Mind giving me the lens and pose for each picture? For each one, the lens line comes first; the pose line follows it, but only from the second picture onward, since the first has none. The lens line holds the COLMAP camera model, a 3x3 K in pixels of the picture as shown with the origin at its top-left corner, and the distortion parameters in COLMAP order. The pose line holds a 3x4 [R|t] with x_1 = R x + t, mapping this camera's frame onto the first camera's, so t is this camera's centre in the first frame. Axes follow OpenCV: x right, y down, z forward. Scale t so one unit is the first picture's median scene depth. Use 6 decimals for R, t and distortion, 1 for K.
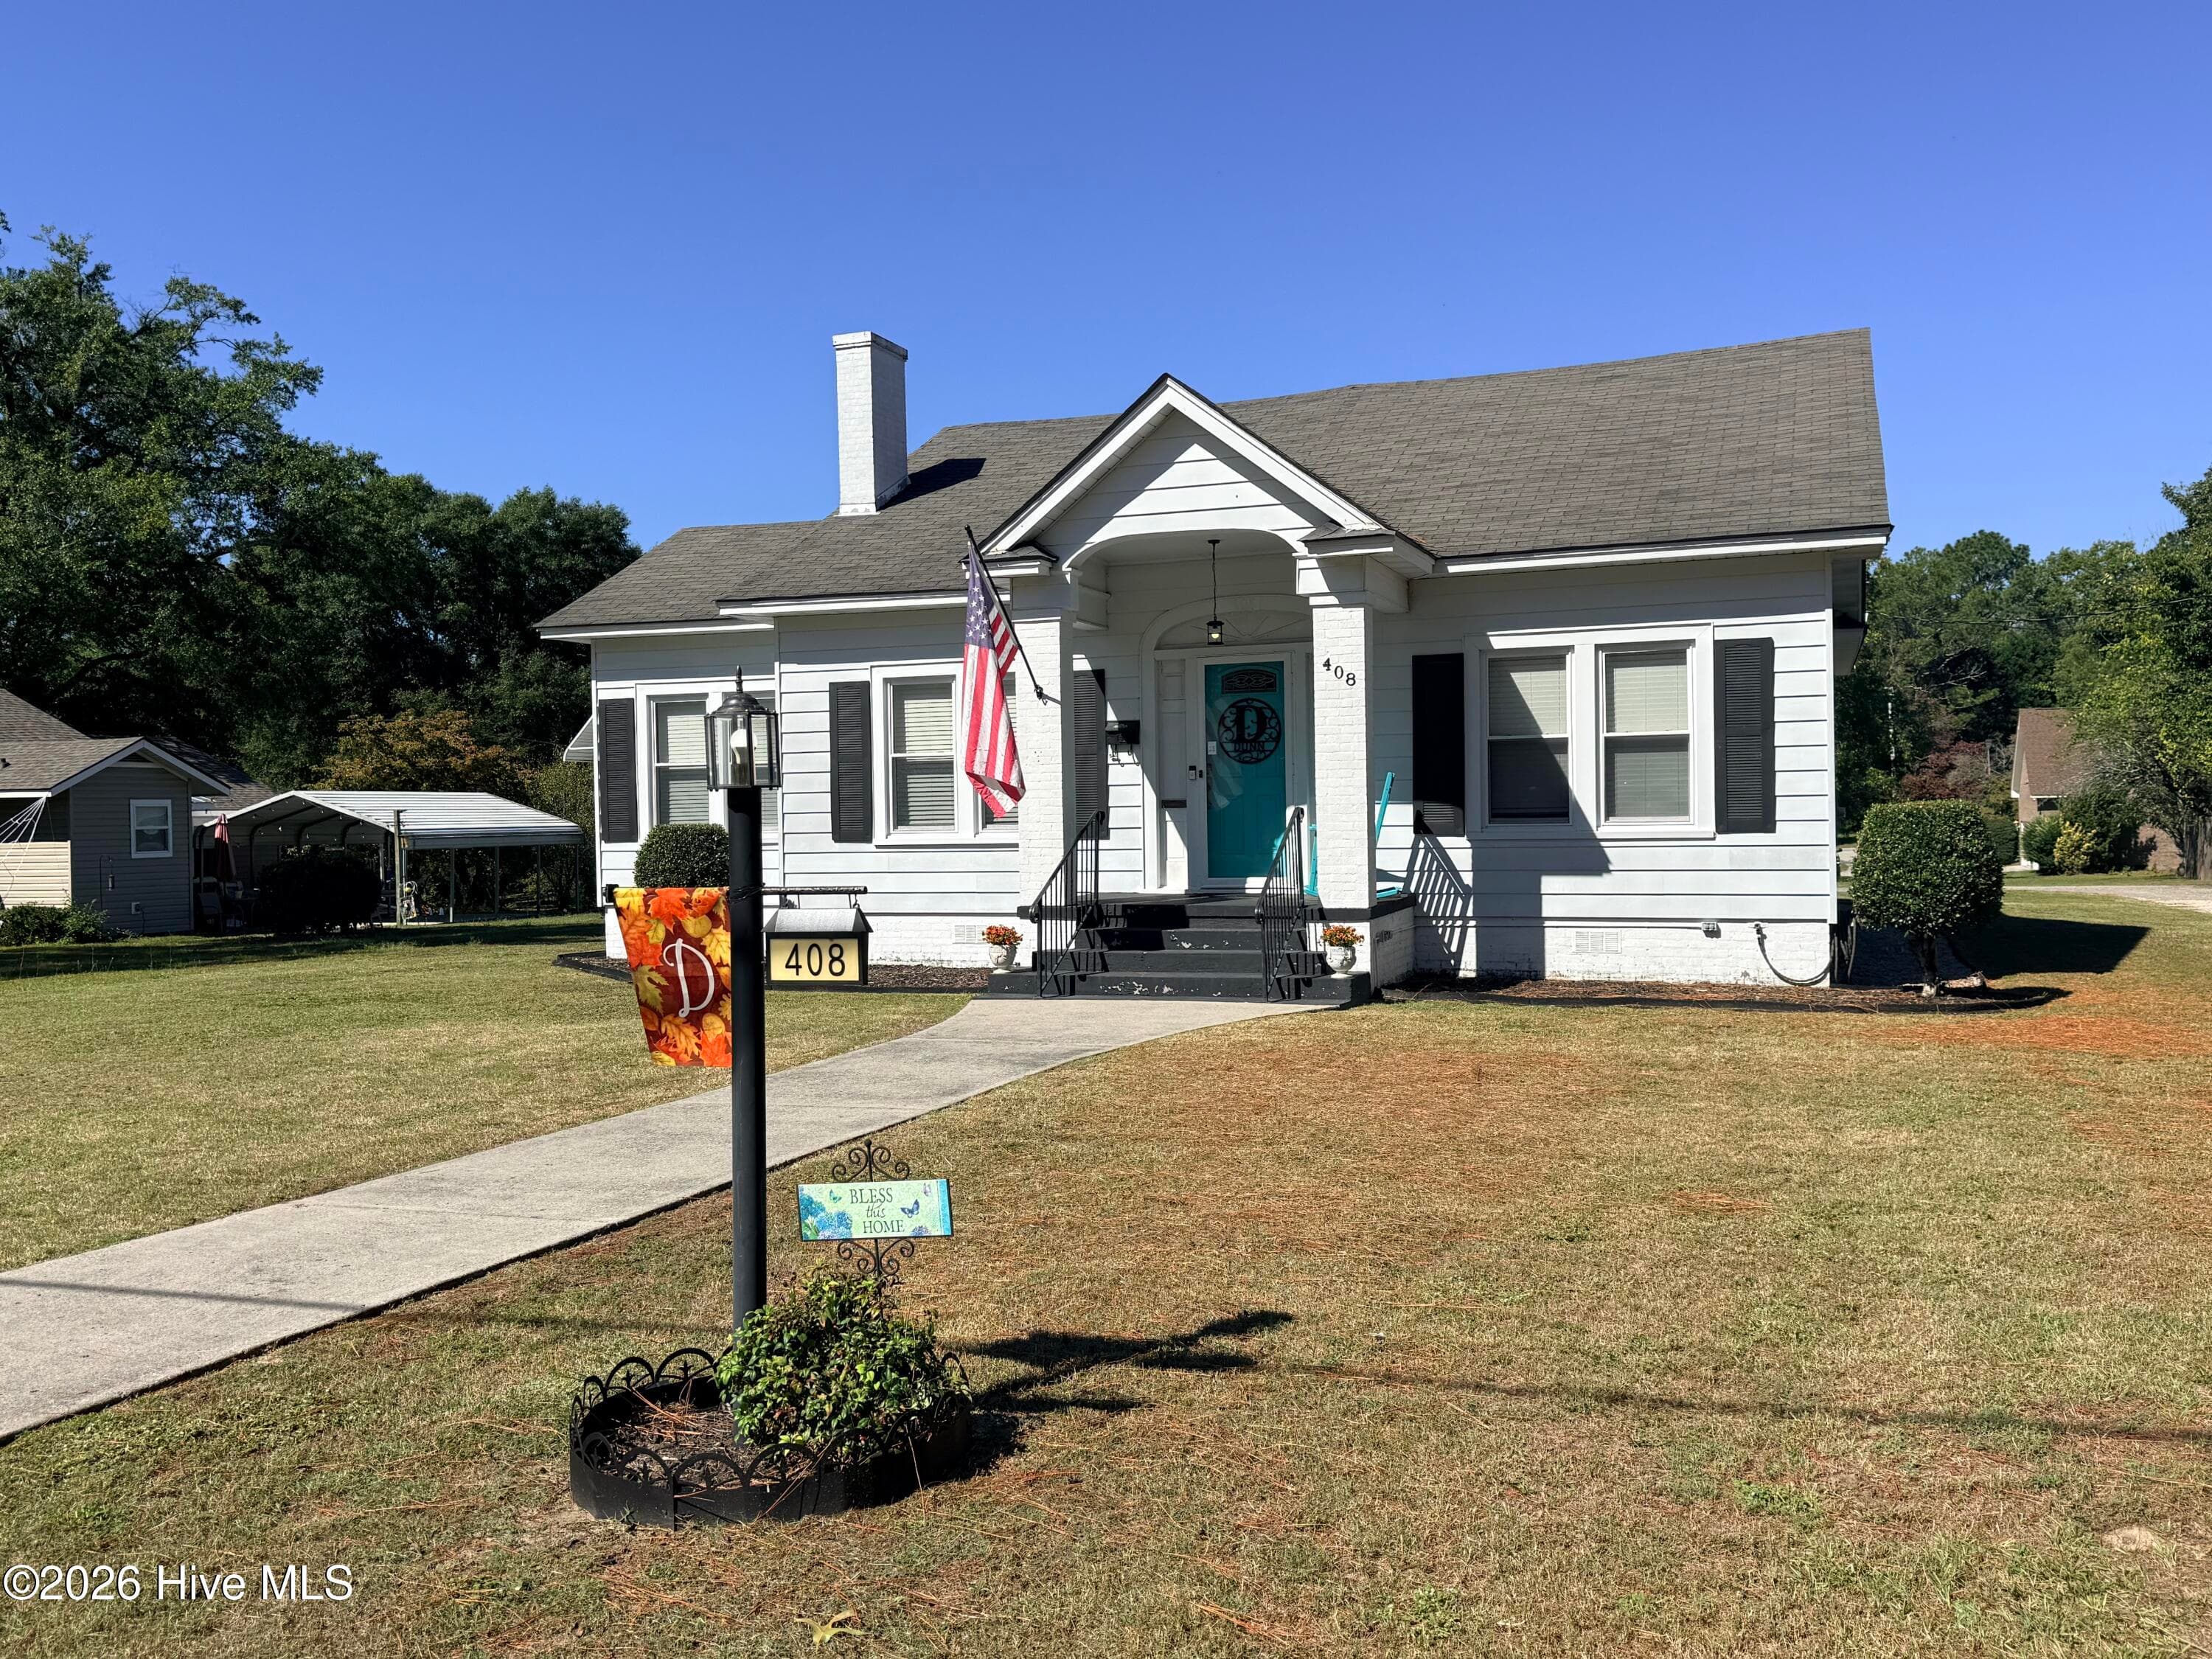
lens RADIAL K [[1857.8, 0, 1090.6], [0, 1857.8, 829.9], [0, 0, 1]] dist [0.132032, -0.198838]
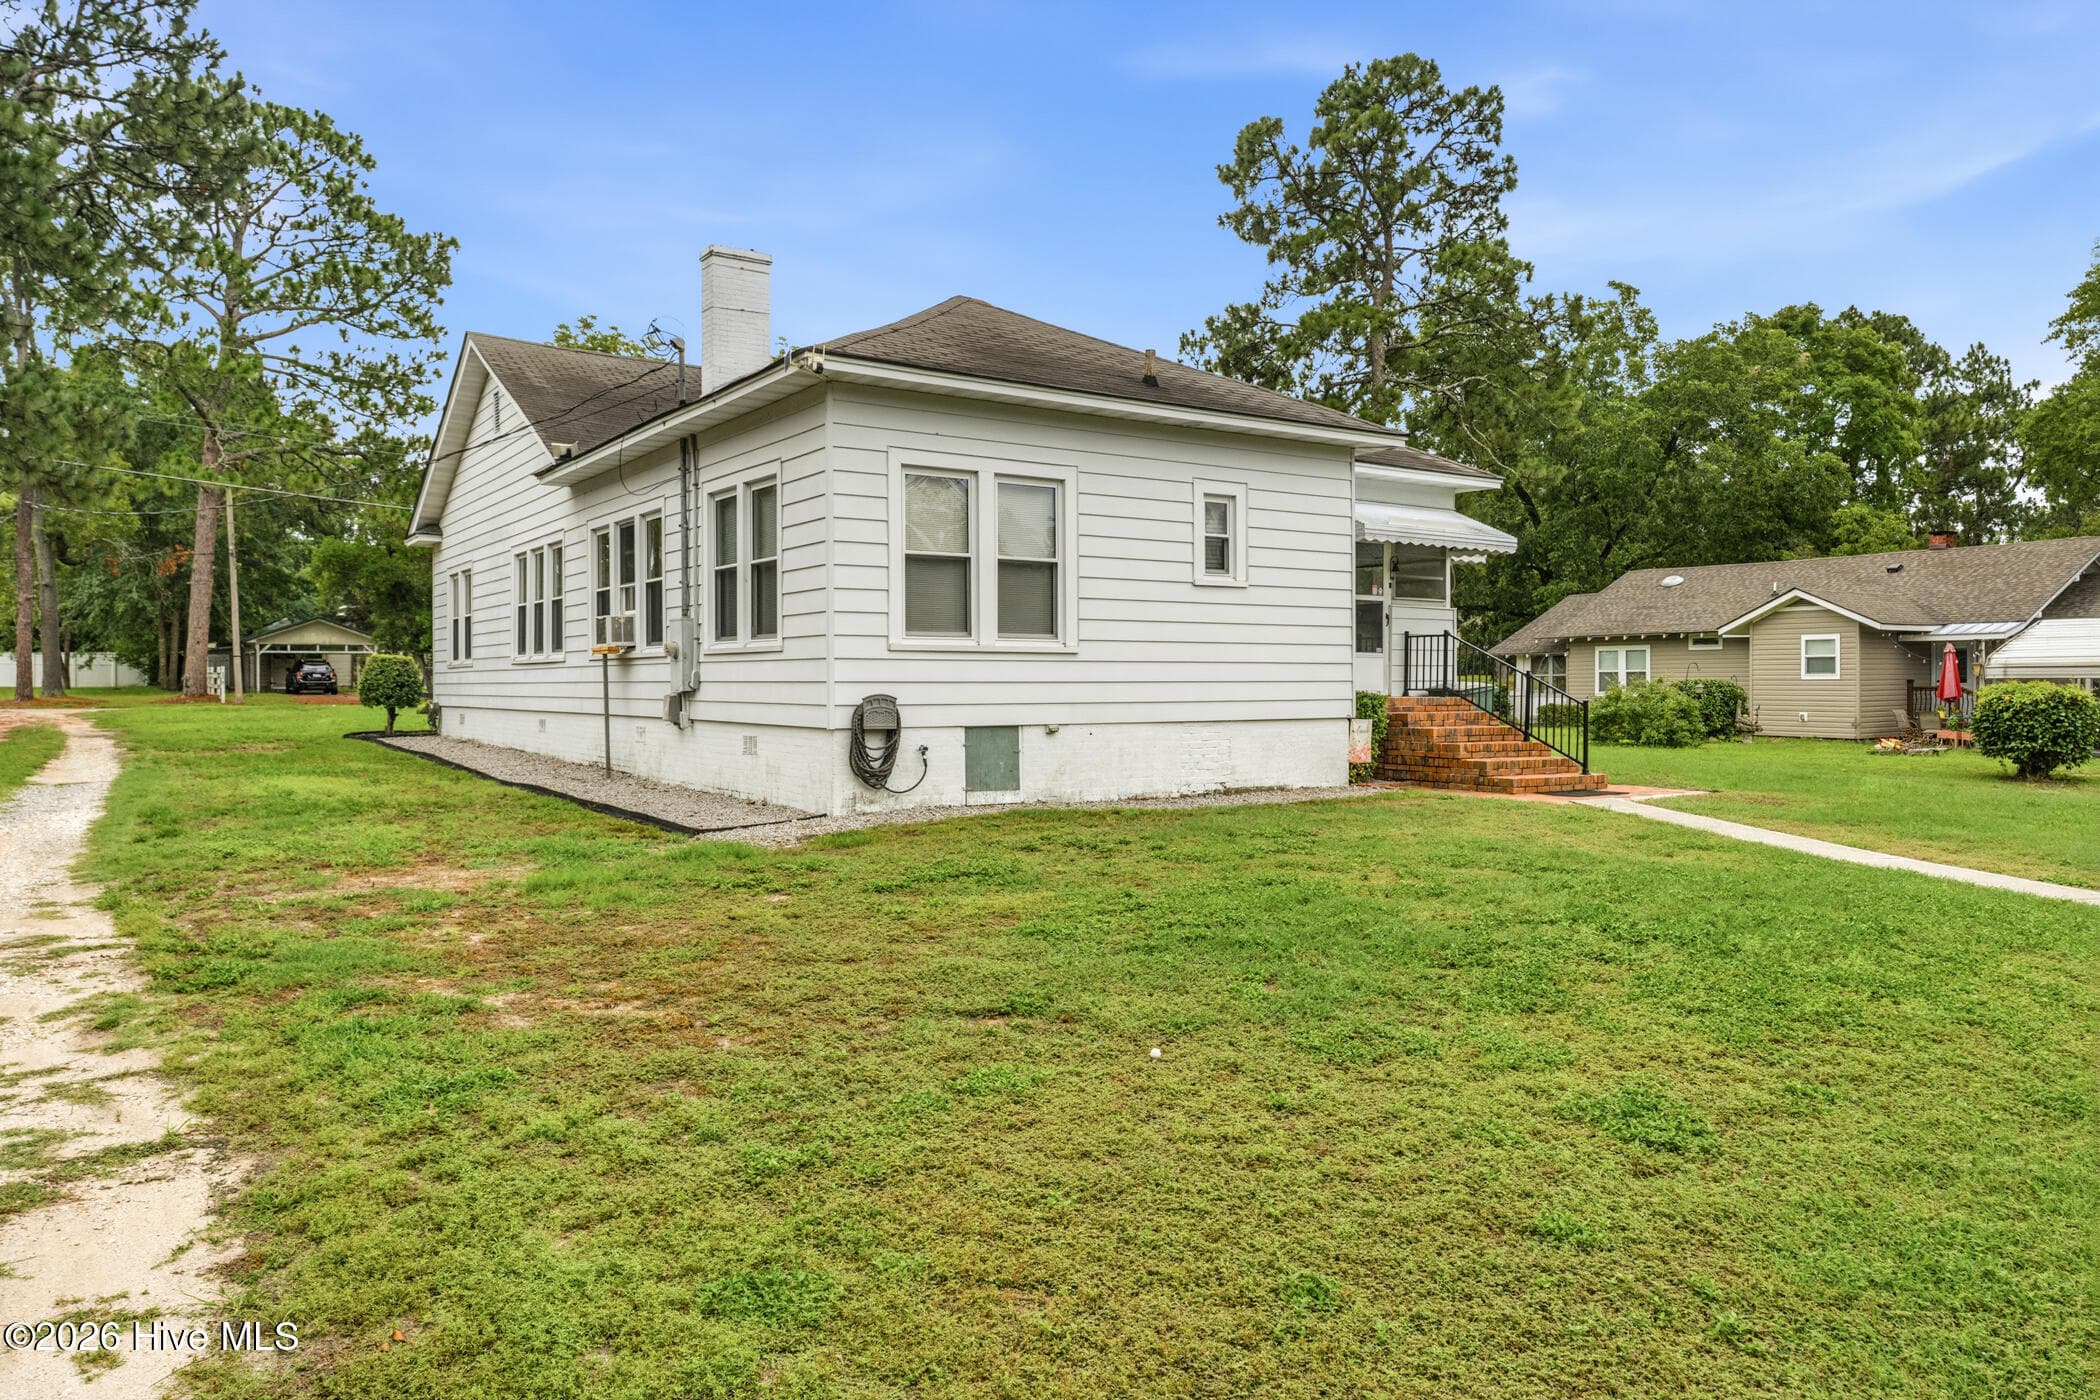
lens RADIAL K [[1412.4, 0, 1055.2], [0, 1412.4, 672.6], [0, 0, 1]] dist [-0.005021, 0.003592]
pose [[-0.566227, 0.014945, -0.824114, 1.320402], [0.004808, 0.999878, 0.014829, -0.014244], [0.824235, 0.004434, -0.566231, 2.488189]]
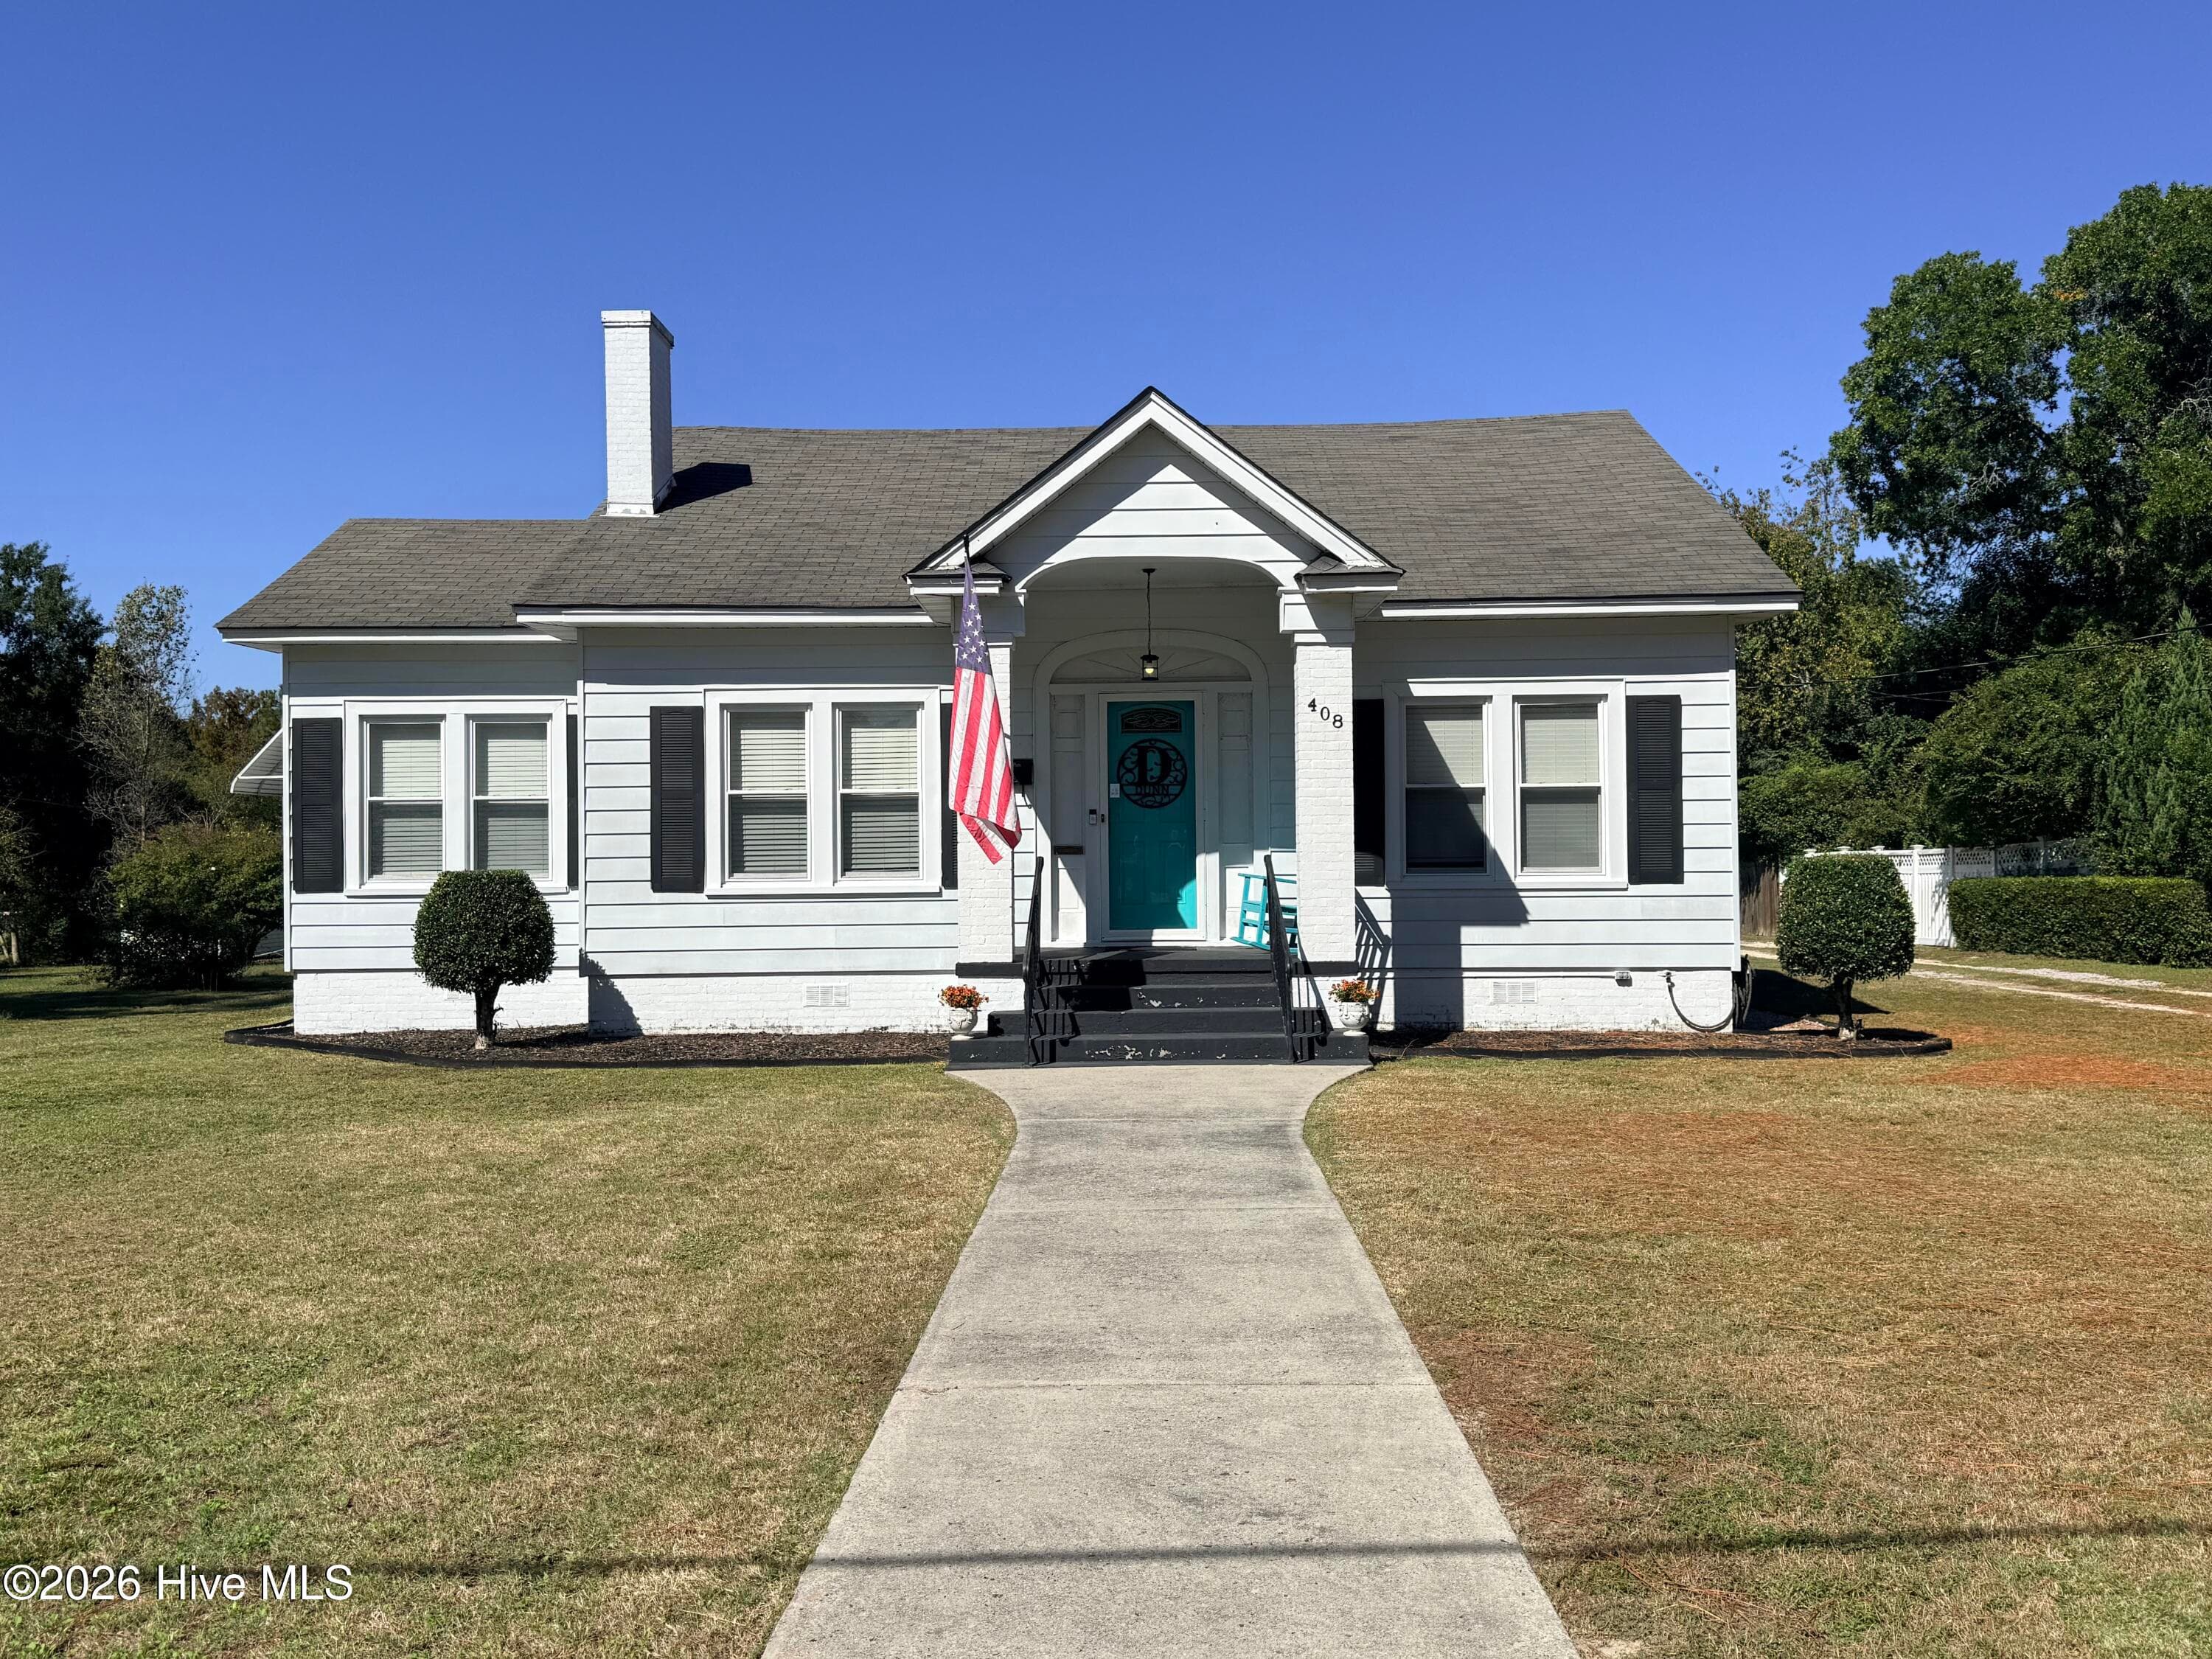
lens RADIAL K [[1857.8, 0, 1098.9], [0, 1857.8, 818.0], [0, 0, 1]] dist [0.132032, -0.198838]
pose [[0.939297, 0.014402, 0.342803, -0.282983], [-0.003116, 0.999436, -0.033450, 0.001018], [-0.343092, 0.030351, 0.938812, 0.137168]]
